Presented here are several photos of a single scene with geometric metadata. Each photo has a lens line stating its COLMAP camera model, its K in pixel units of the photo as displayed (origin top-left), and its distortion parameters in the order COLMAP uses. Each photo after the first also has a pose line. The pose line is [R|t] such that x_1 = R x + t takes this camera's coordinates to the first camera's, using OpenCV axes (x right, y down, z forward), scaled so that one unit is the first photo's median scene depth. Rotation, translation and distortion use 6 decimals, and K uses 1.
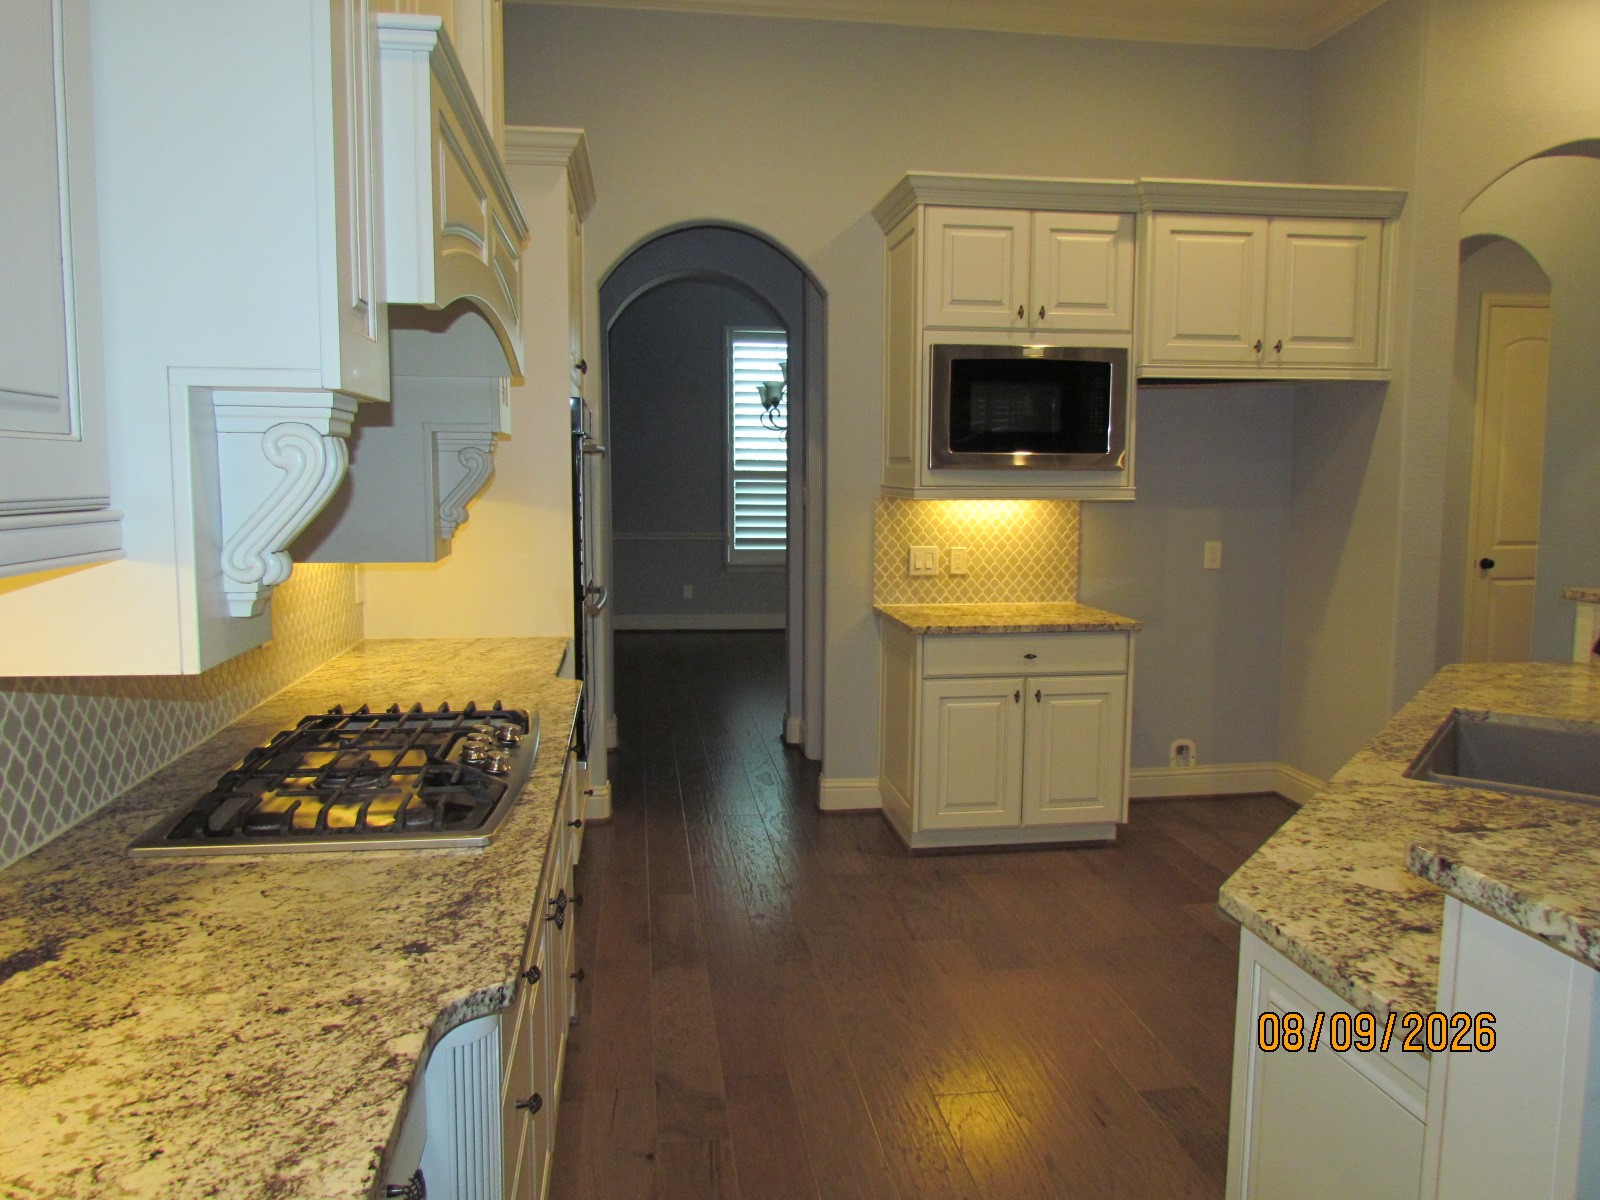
lens RADIAL K [[1141.7, 0, 797.1], [0, 1141.7, 592.5], [0, 0, 1]] dist [0.001119, -0.014709]
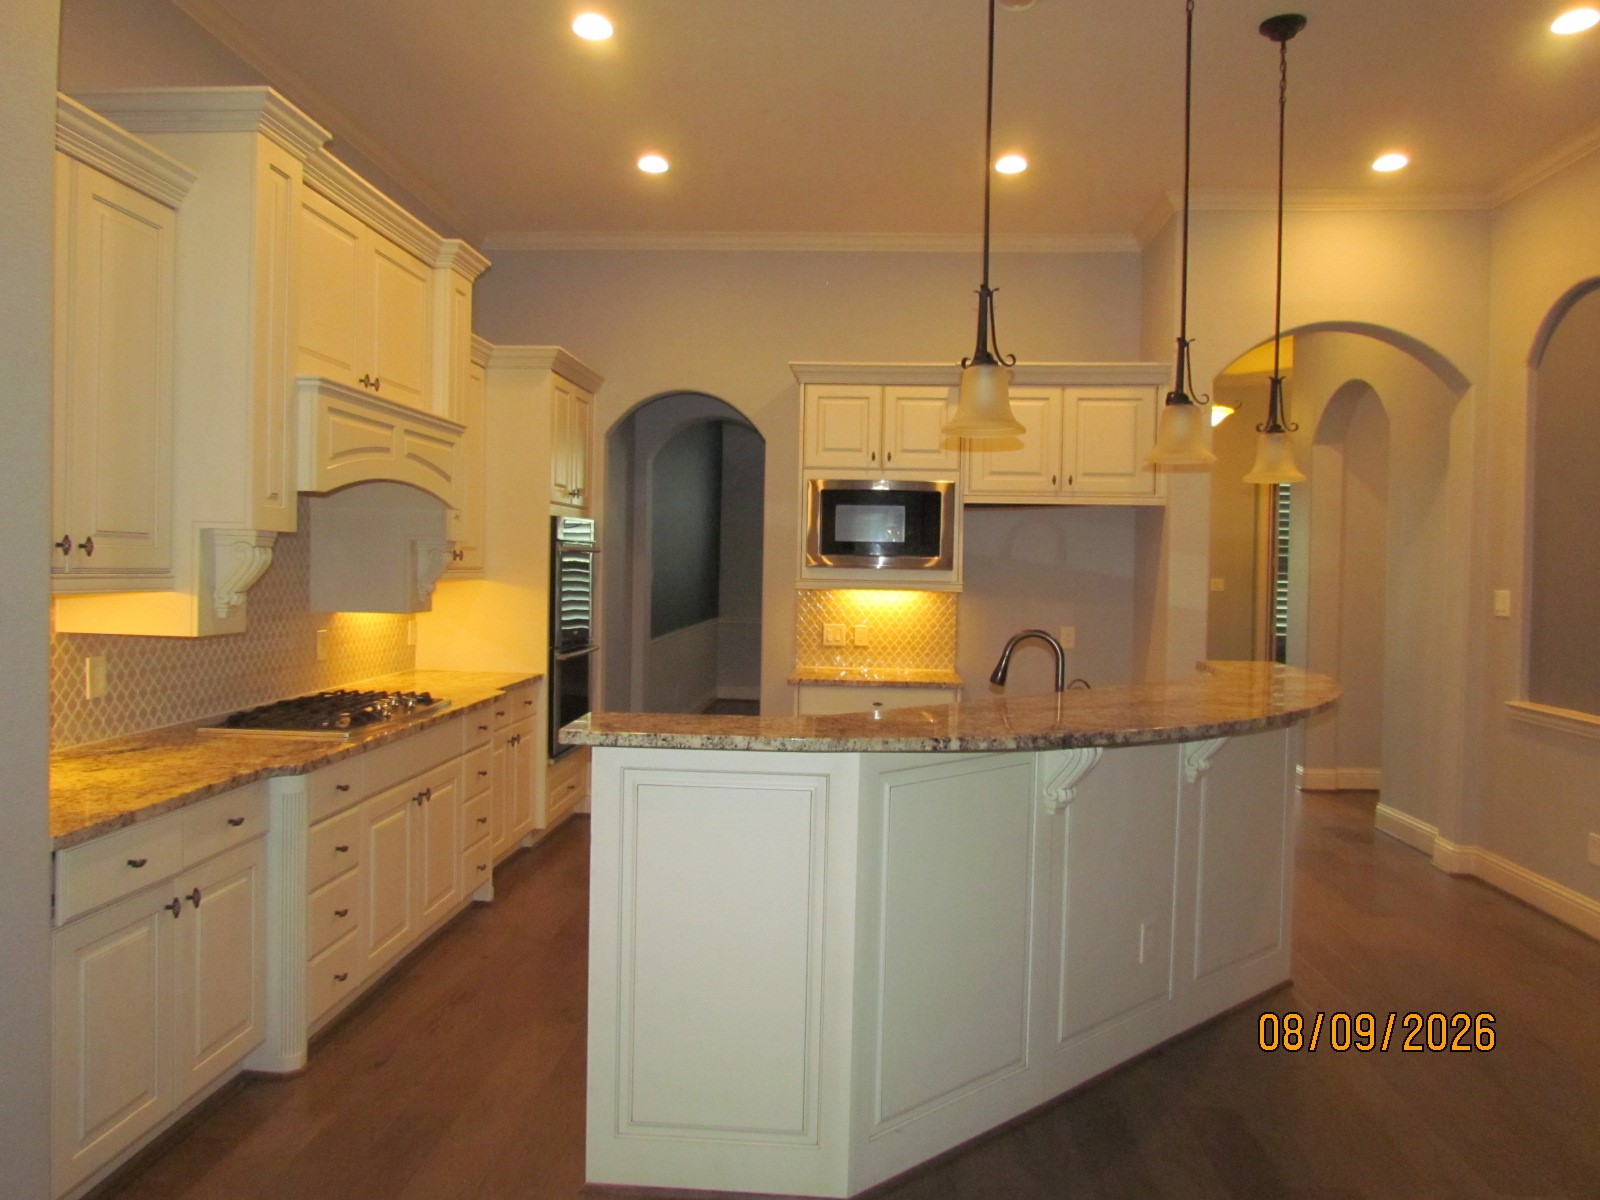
lens RADIAL K [[1141.7, 0, 800.3], [0, 1141.7, 594.3], [0, 0, 1]] dist [0.001119, -0.014709]
pose [[0.979906, 0.021294, -0.198321, 0.338455], [-0.037649, 0.996158, -0.079062, 0.032374], [0.195876, 0.084940, 0.976943, -0.325281]]
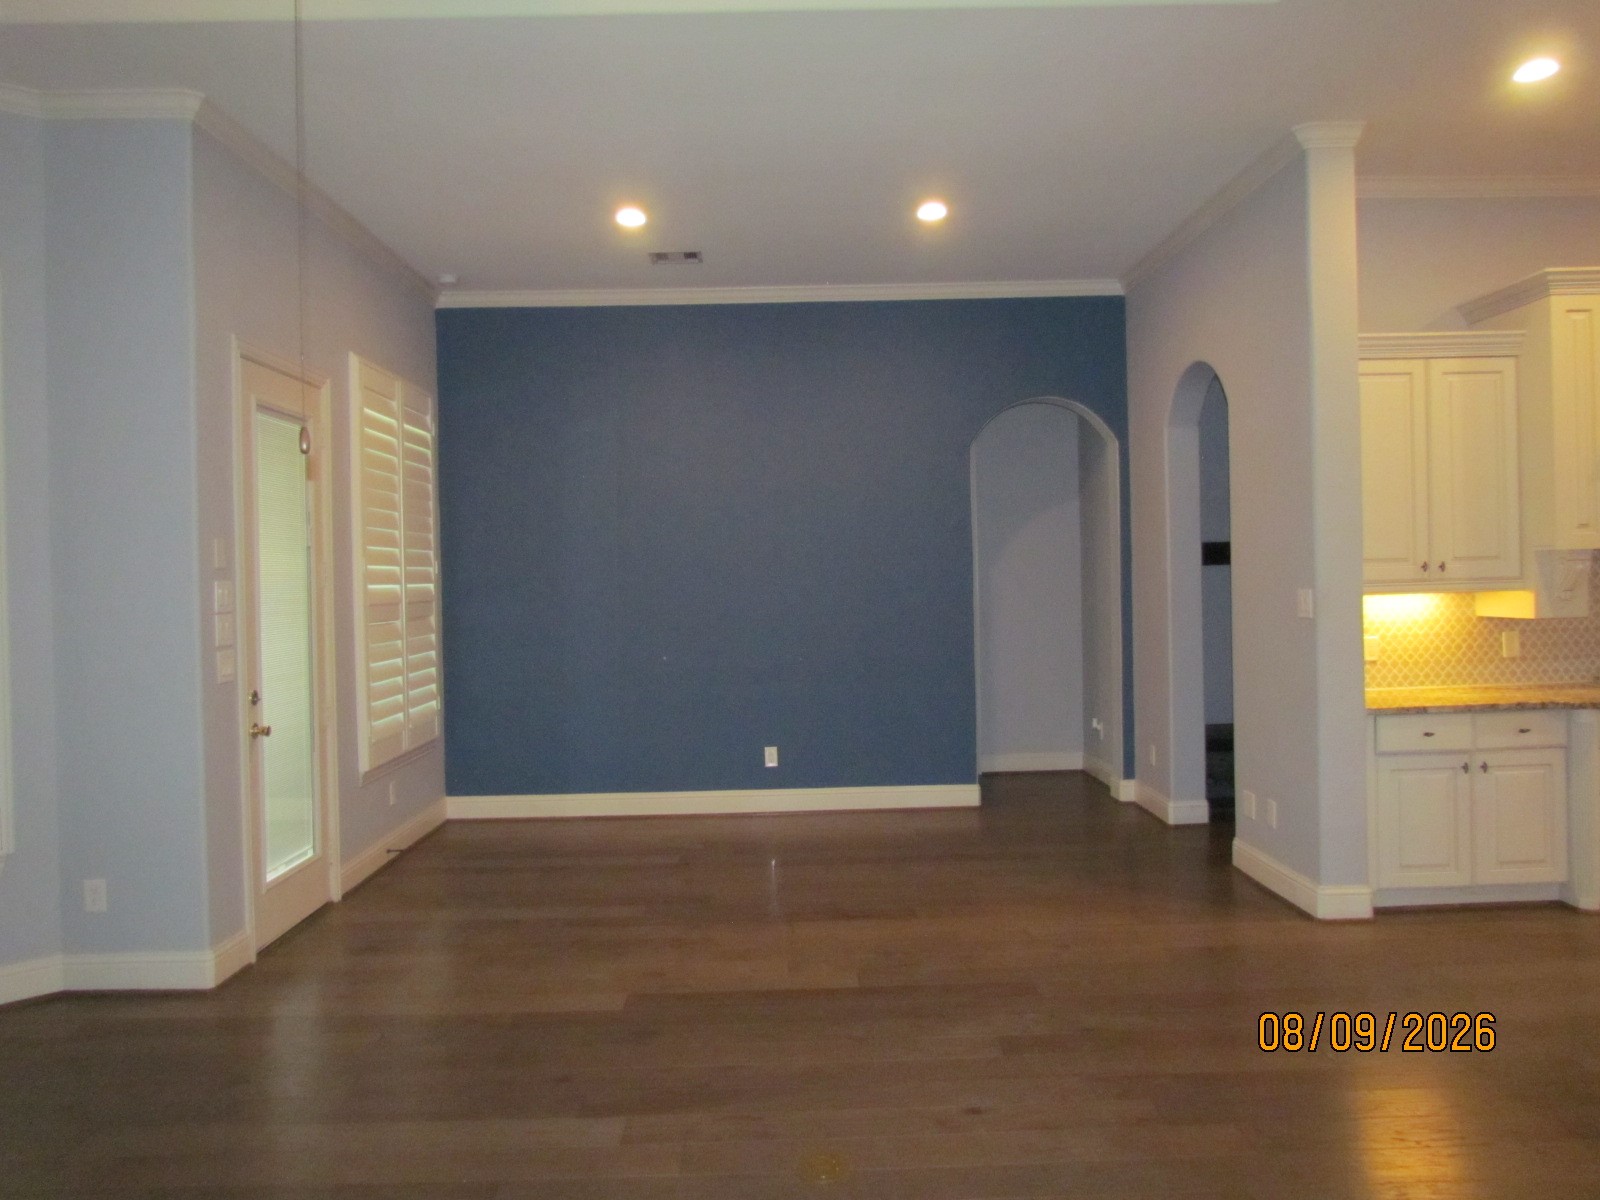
lens RADIAL K [[1141.7, 0, 799.5], [0, 1141.7, 596.9], [0, 0, 1]] dist [0.001119, -0.014709]
pose [[-0.116759, 0.011791, -0.993090, 0.992613], [-0.074210, 0.997031, 0.020563, 0.026163], [0.990384, 0.076098, -0.115537, -0.296389]]
